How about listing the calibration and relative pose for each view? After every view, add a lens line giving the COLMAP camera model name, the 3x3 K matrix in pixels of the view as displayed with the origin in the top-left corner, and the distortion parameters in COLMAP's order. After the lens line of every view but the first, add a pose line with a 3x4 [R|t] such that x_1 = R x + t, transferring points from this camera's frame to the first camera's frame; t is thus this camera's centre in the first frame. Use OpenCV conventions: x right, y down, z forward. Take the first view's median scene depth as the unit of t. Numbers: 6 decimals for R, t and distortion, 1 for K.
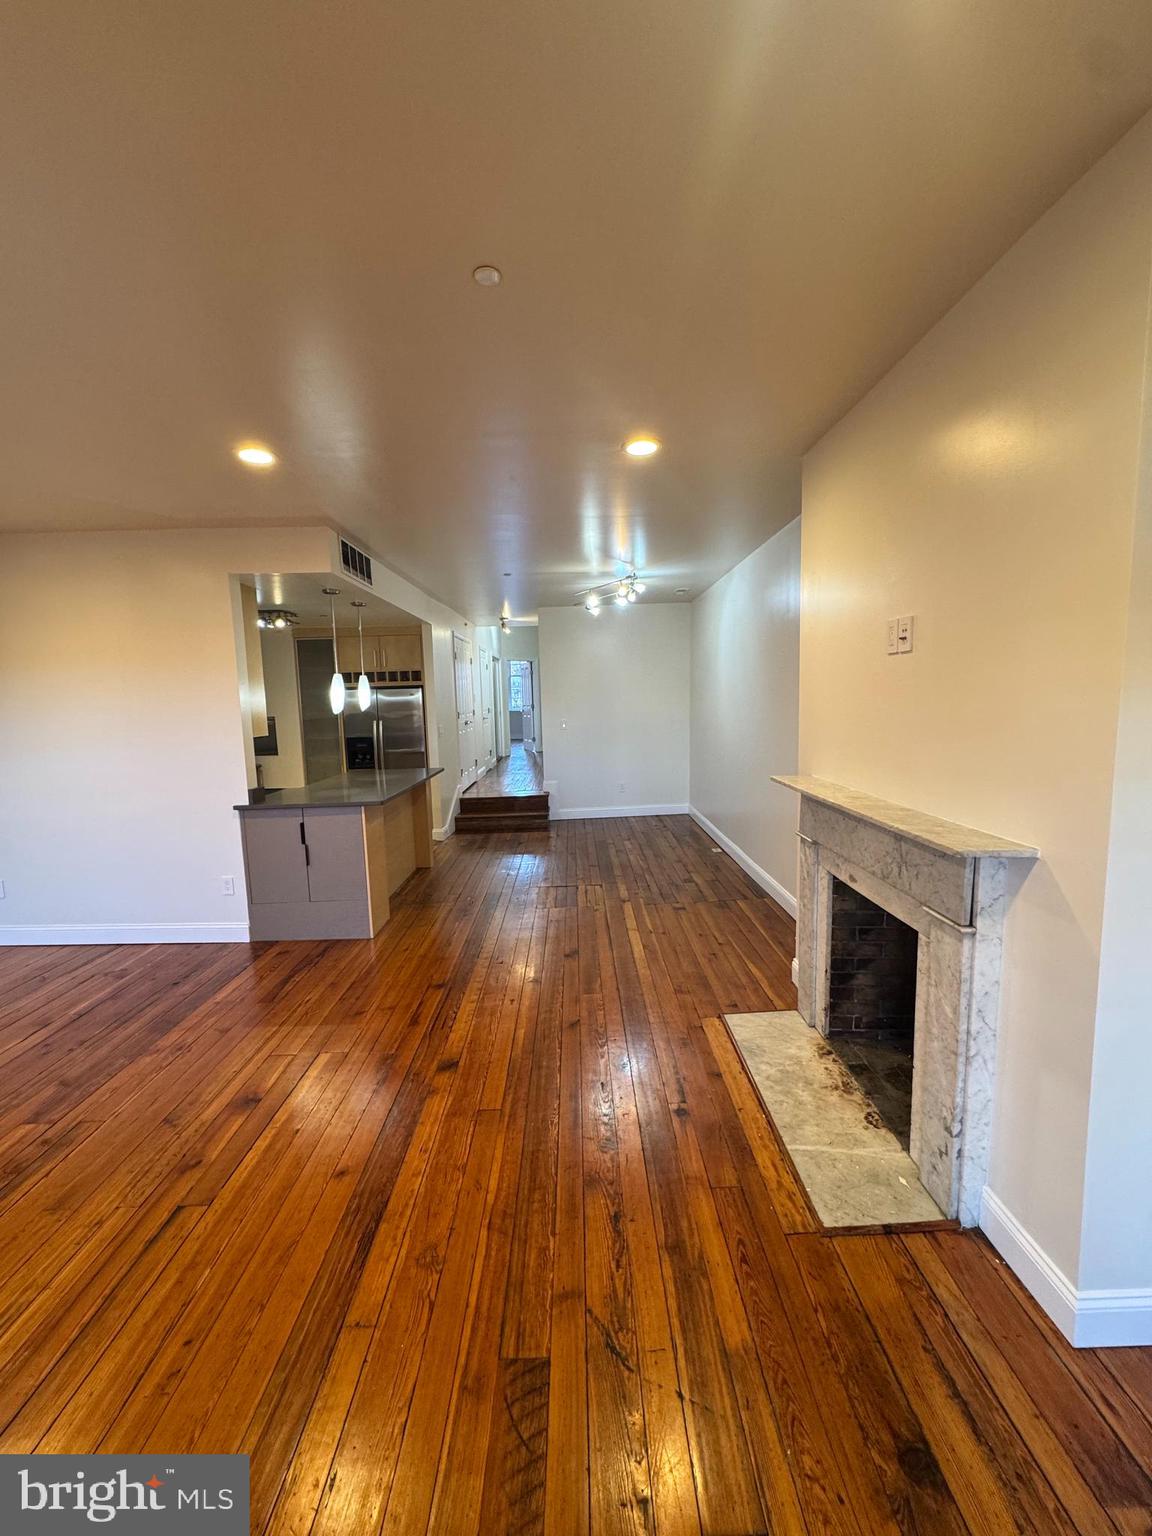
lens RADIAL K [[611.7, 0, 583.7], [0, 611.7, 769.5], [0, 0, 1]] dist [-0.000577, 0.000032]
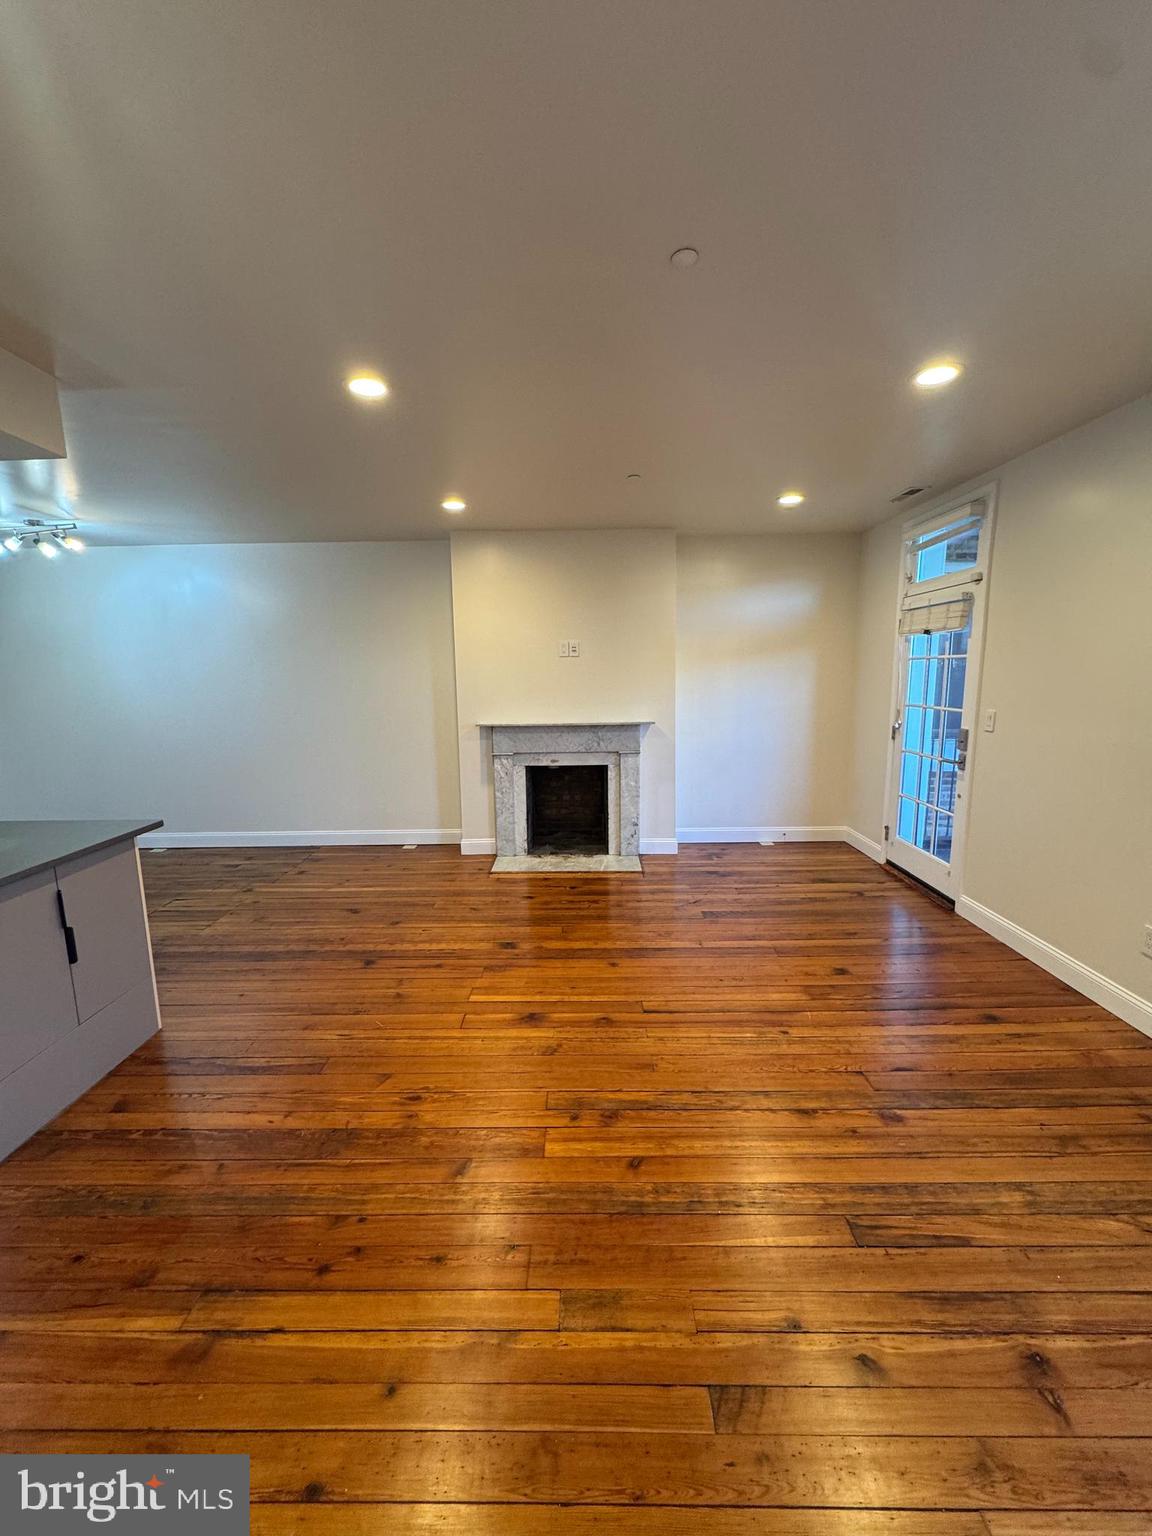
lens RADIAL K [[599.9, 0, 575.8], [0, 599.9, 764.7], [0, 0, 1]] dist [0.000713, 0.000058]
pose [[0.035262, -0.125578, 0.991457, -1.252754], [0.131792, 0.983994, 0.119945, -0.038363], [-0.990650, 0.126436, 0.051248, 0.628622]]
